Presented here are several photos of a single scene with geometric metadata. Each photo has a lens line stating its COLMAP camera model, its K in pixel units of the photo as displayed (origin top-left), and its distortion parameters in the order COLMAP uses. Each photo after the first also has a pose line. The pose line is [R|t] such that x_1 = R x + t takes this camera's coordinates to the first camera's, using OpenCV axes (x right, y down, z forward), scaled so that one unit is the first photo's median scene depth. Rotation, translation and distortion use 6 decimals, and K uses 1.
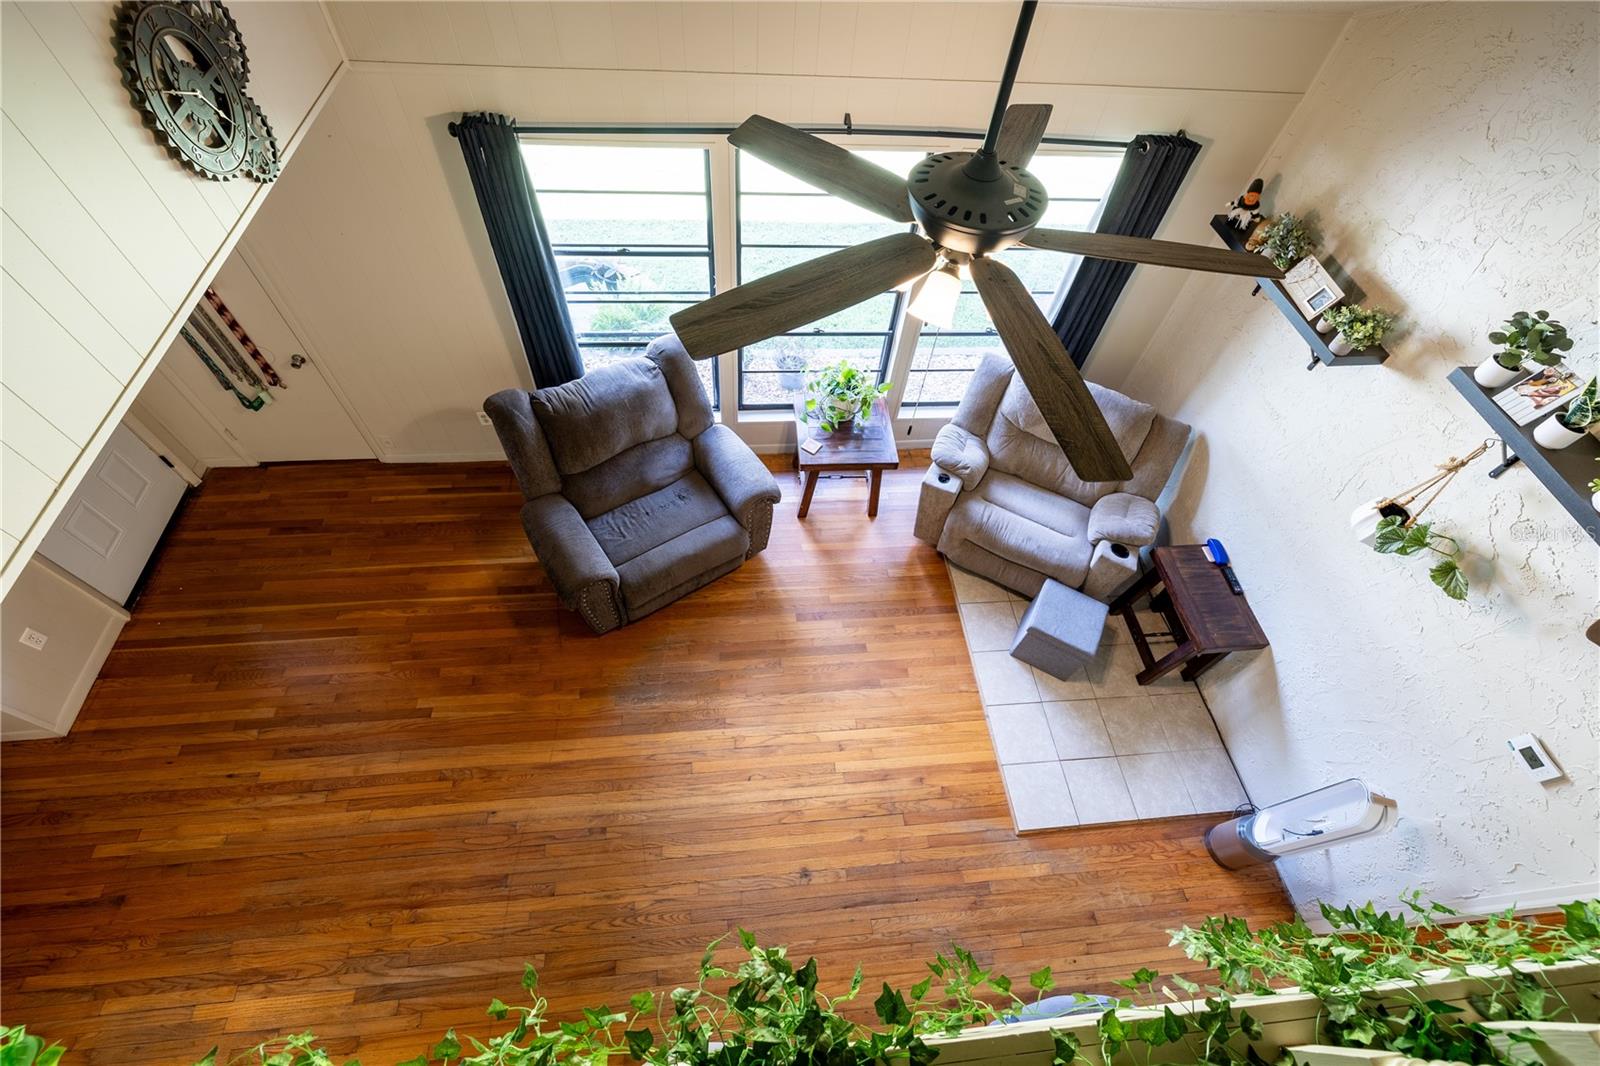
lens RADIAL K [[675.4, 0, 793.1], [0, 675.4, 531.4], [0, 0, 1]] dist [0.000080, 0.000125]
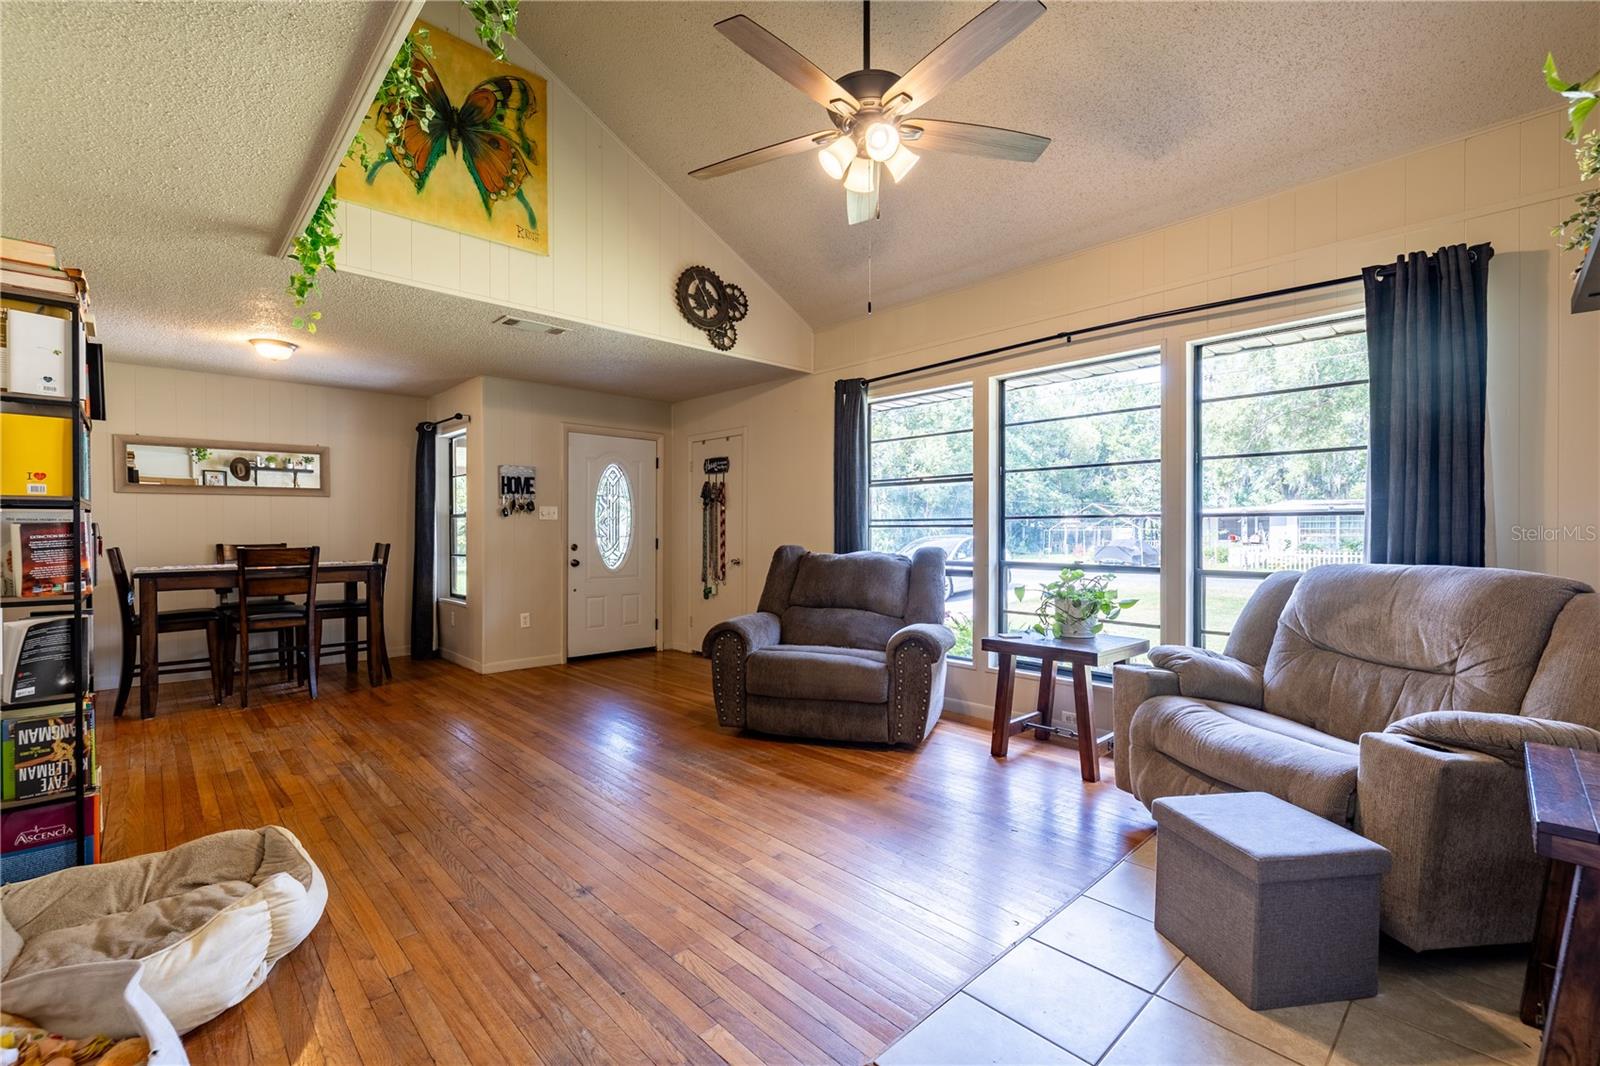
lens RADIAL K [[675.4, 0, 801.1], [0, 675.4, 558.9], [0, 0, 1]] dist [0.000080, 0.000125]
pose [[0.624317, -0.029933, -0.780597, 0.628098], [-0.617438, 0.593231, -0.516572, 0.494145], [0.478538, 0.804475, 0.351882, 0.575998]]
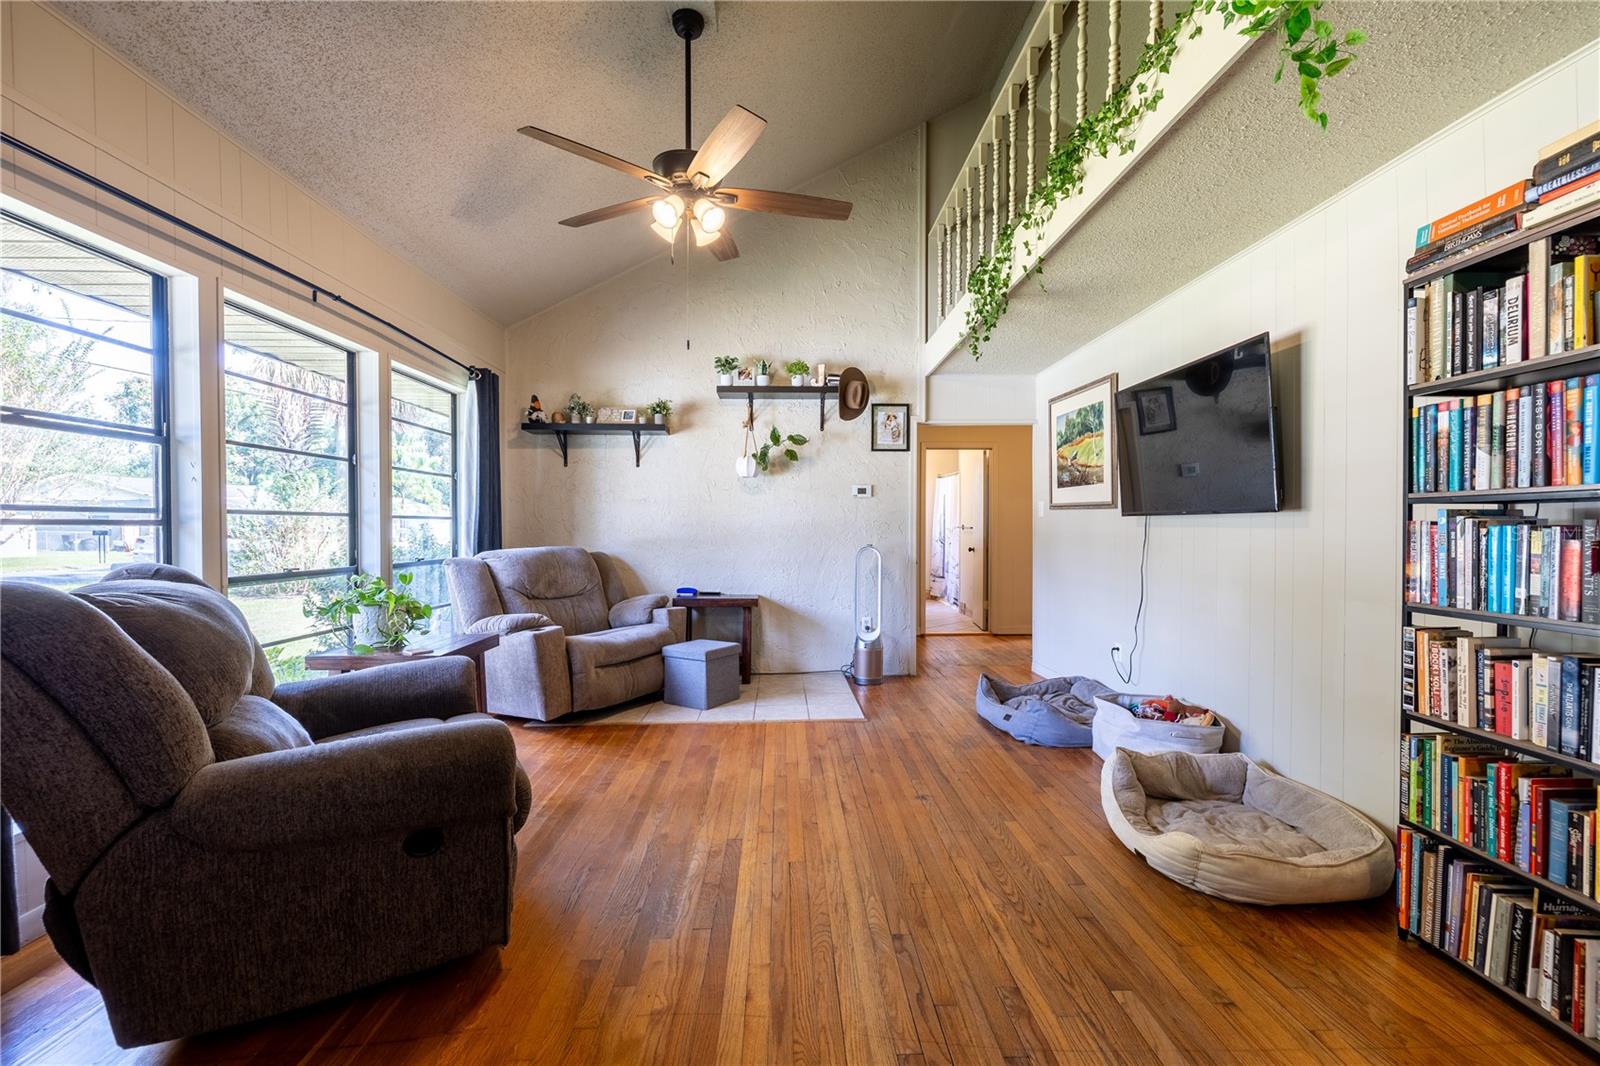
lens RADIAL K [[675.4, 0, 799.3], [0, 675.4, 531.7], [0, 0, 1]] dist [0.000080, 0.000125]
pose [[0.063538, -0.071977, 0.995380, -0.794219], [0.819499, 0.572977, -0.010879, 0.176446], [-0.569547, 0.816405, 0.095391, 0.681982]]
